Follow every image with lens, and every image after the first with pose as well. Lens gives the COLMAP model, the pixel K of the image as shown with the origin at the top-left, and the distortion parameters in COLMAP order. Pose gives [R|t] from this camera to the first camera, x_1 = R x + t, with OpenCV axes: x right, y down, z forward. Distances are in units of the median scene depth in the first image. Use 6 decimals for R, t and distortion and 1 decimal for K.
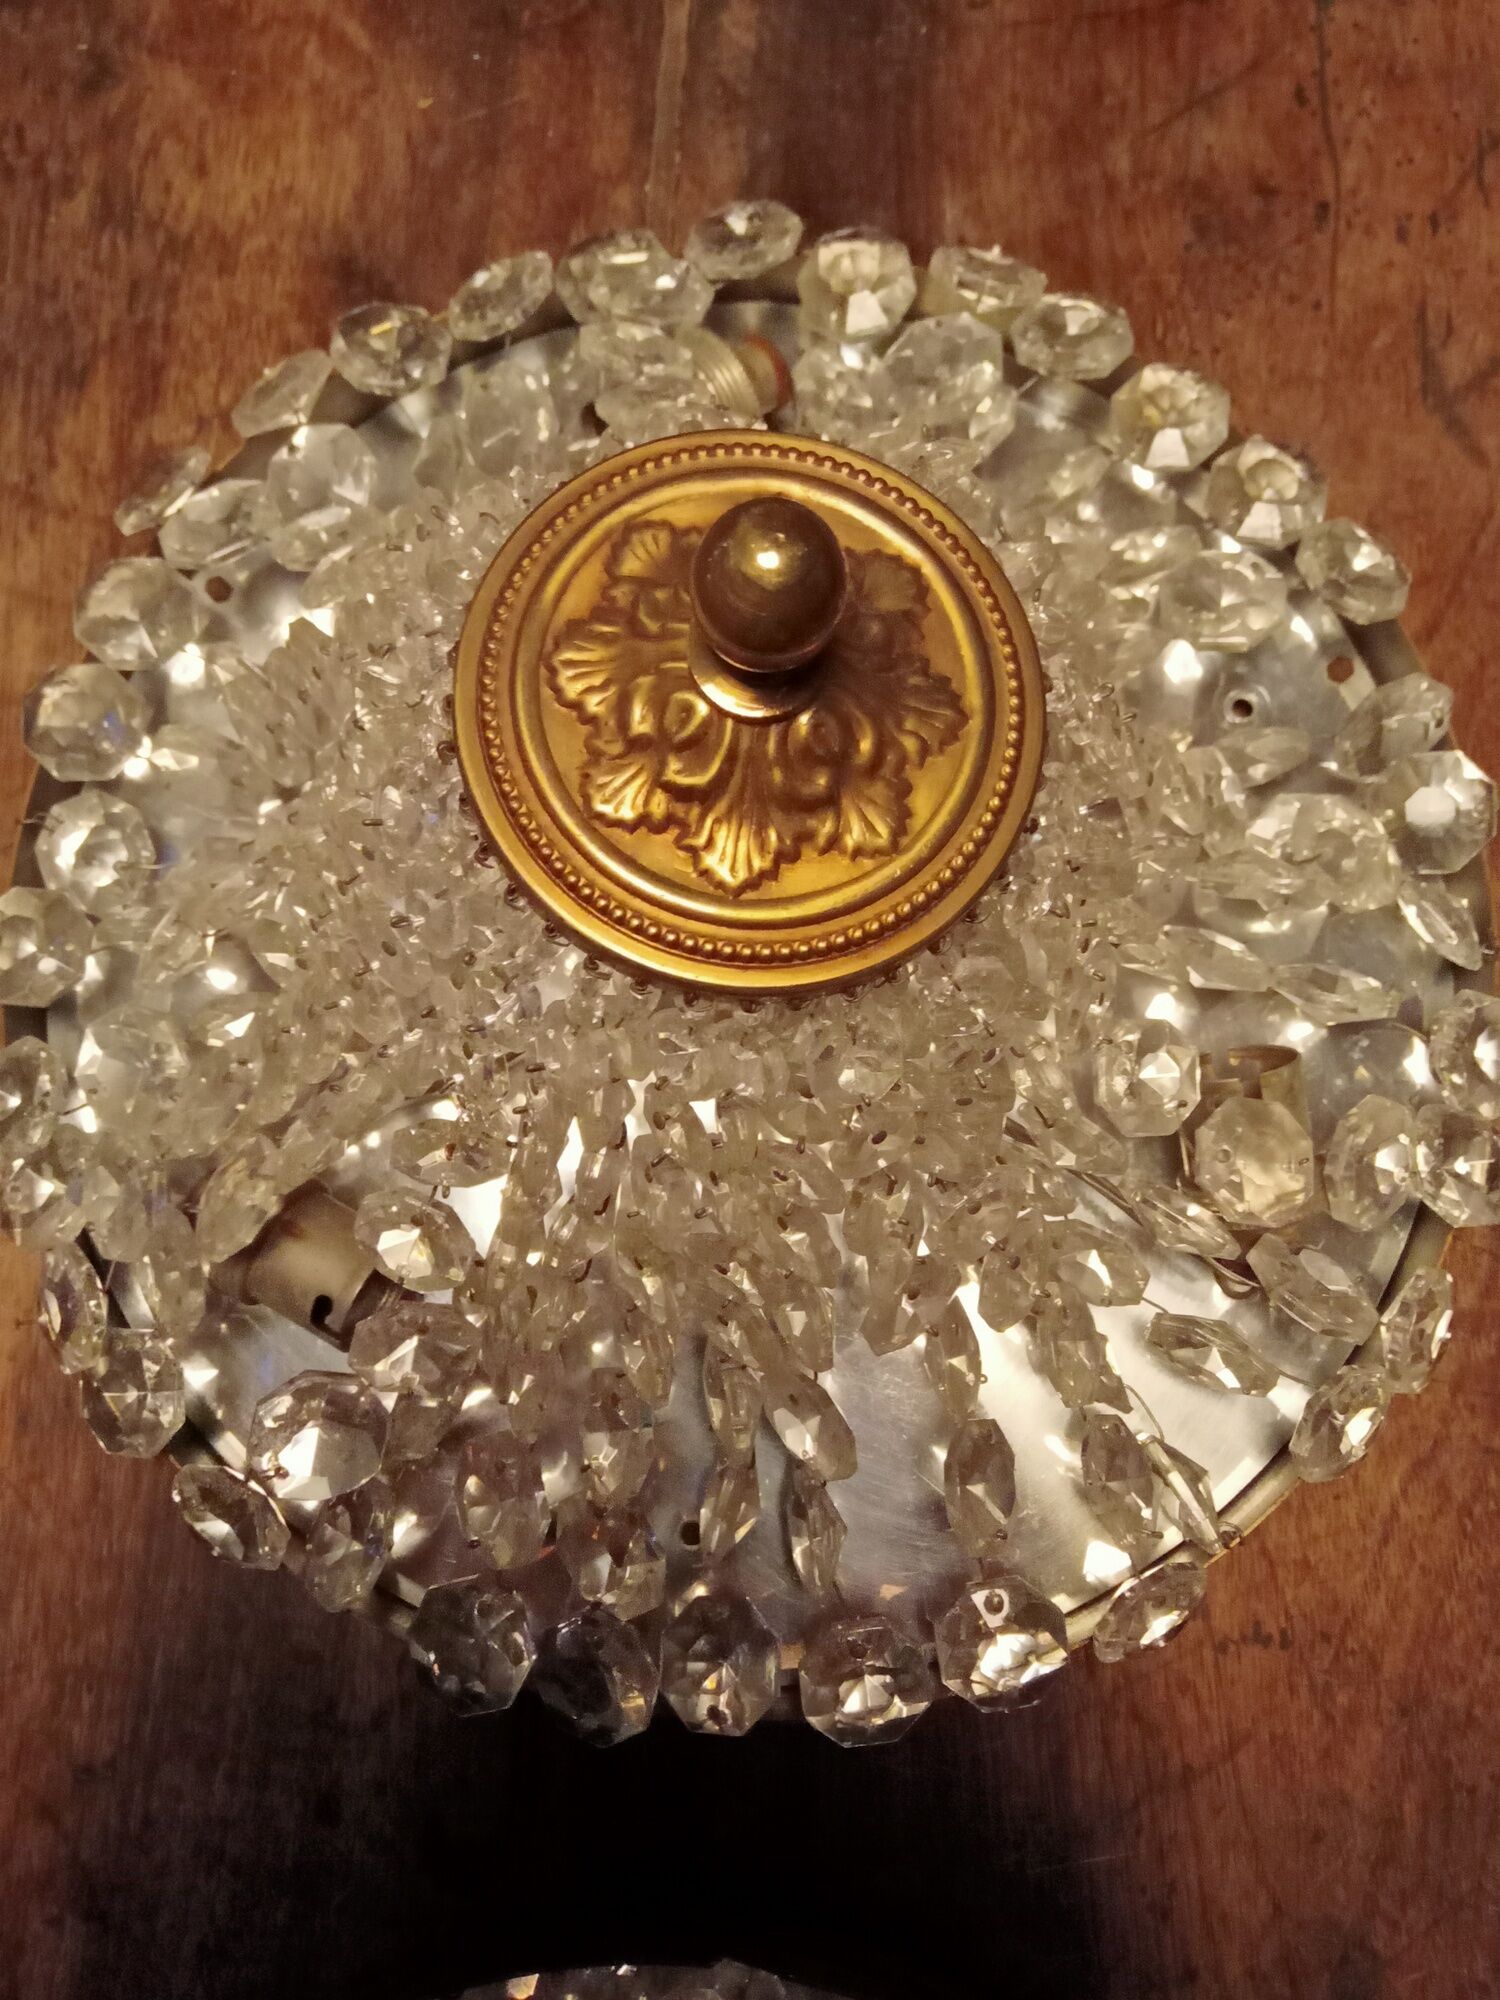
lens RADIAL K [[1781.2, 0, 750.0], [0, 1781.2, 1000.0], [0, 0, 1]] dist [-0.003532, -0.010272]
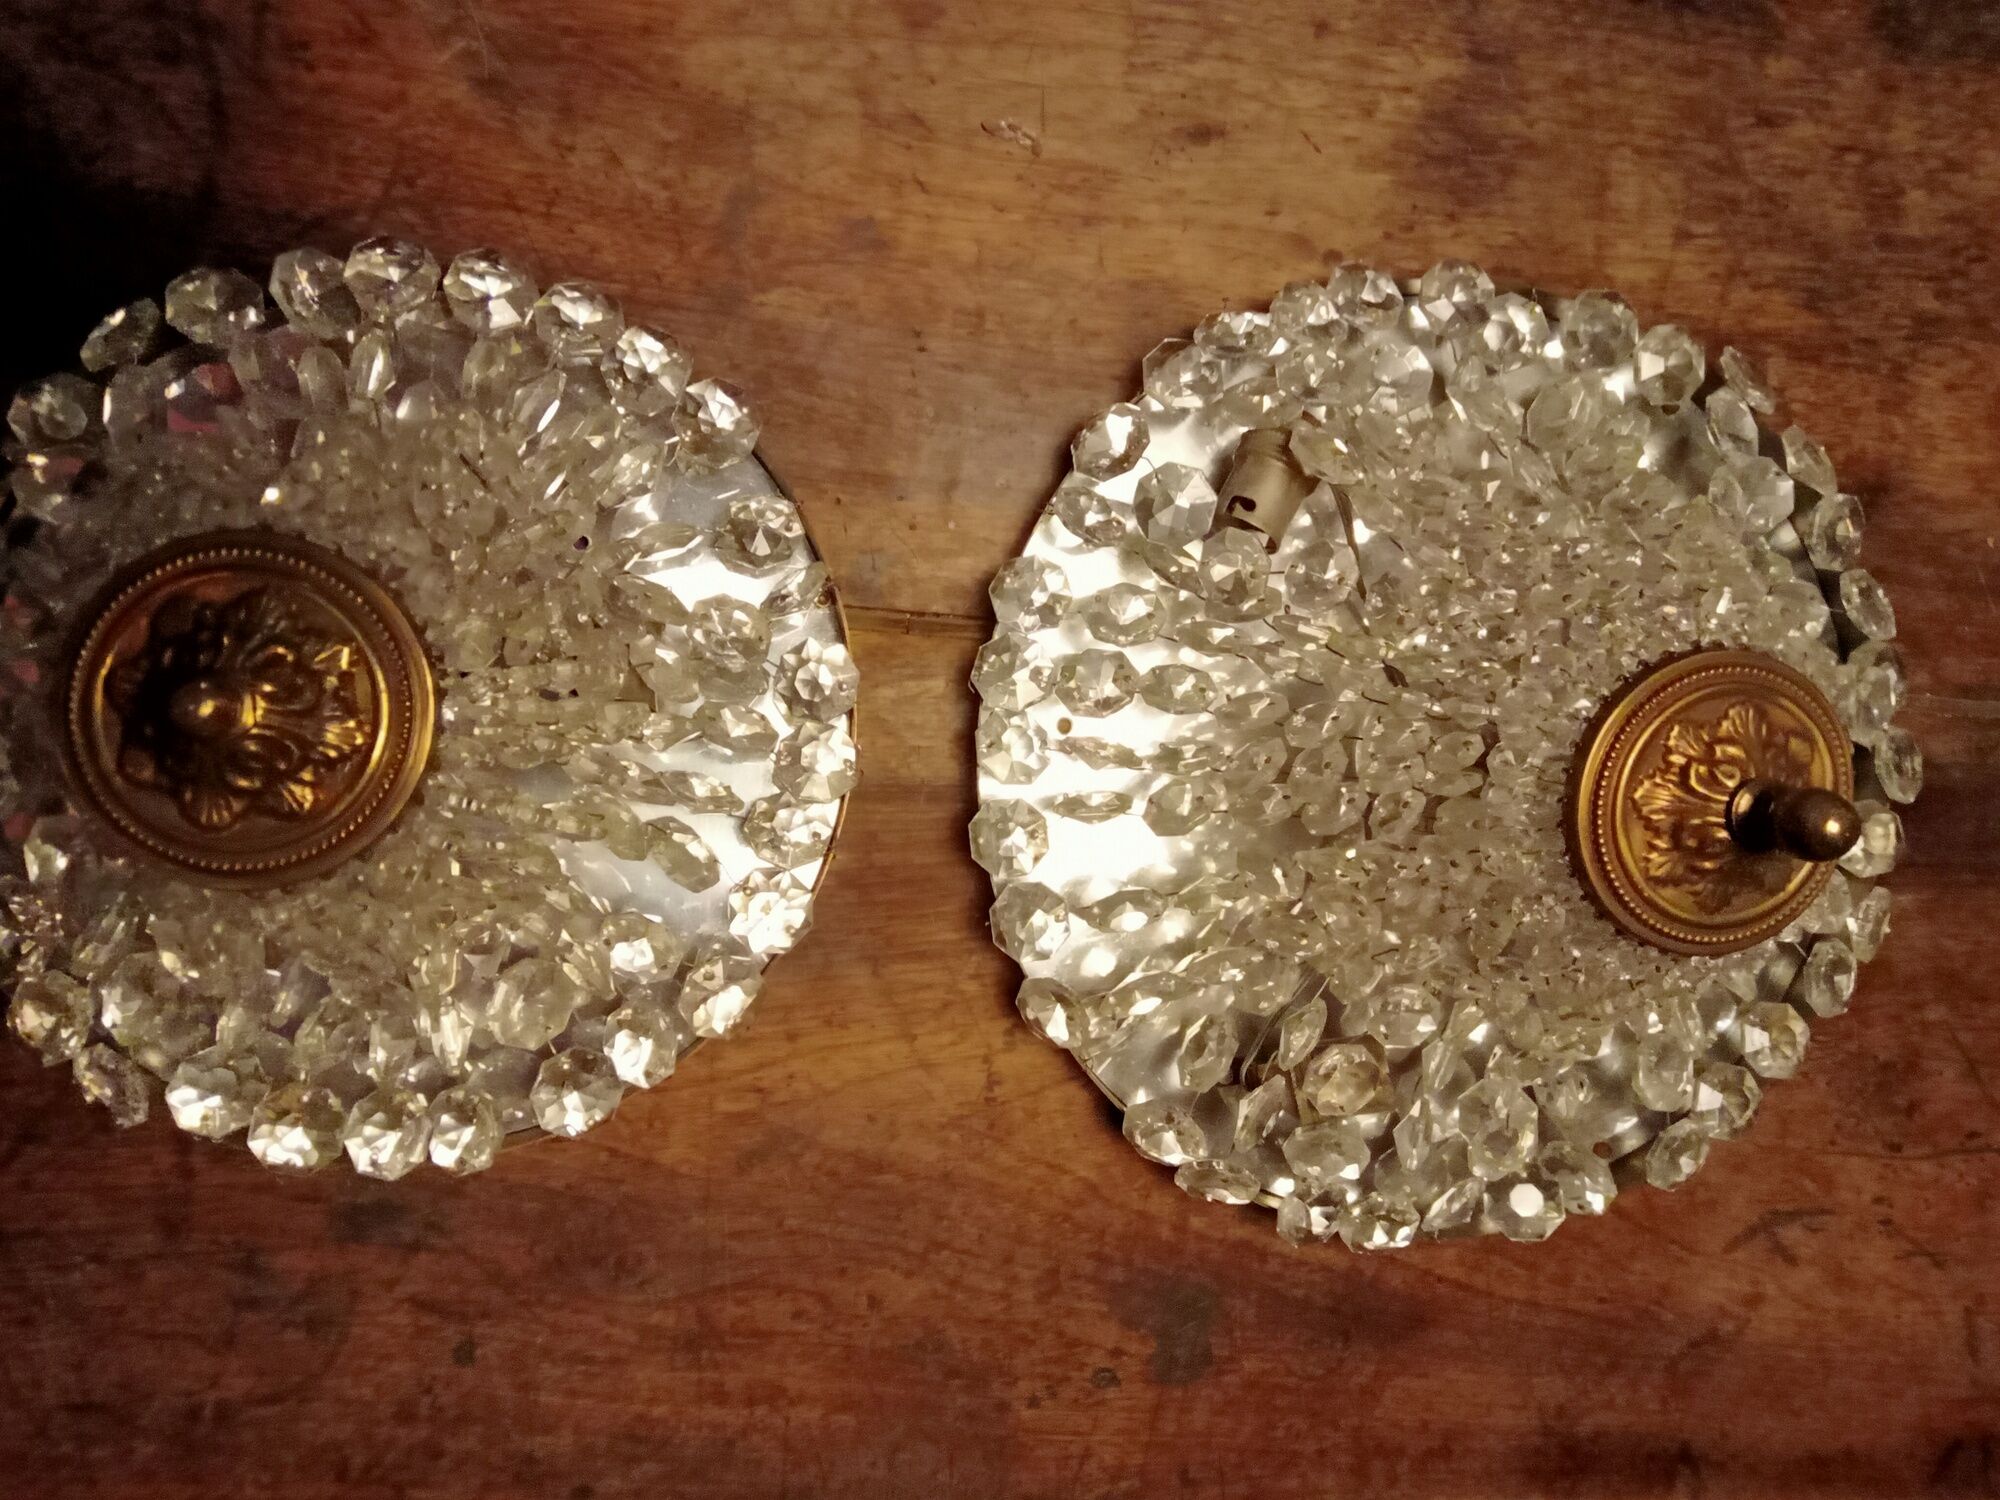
lens RADIAL K [[1742.6, 0, 1000.0], [0, 1742.6, 750.0], [0, 0, 1]] dist [0.006013, -0.004881]
pose [[-0.012364, 0.998914, 0.044923, -0.074898], [-0.999914, -0.012548, 0.003809, 0.340686], [0.004368, -0.044872, 0.998983, -0.500749]]
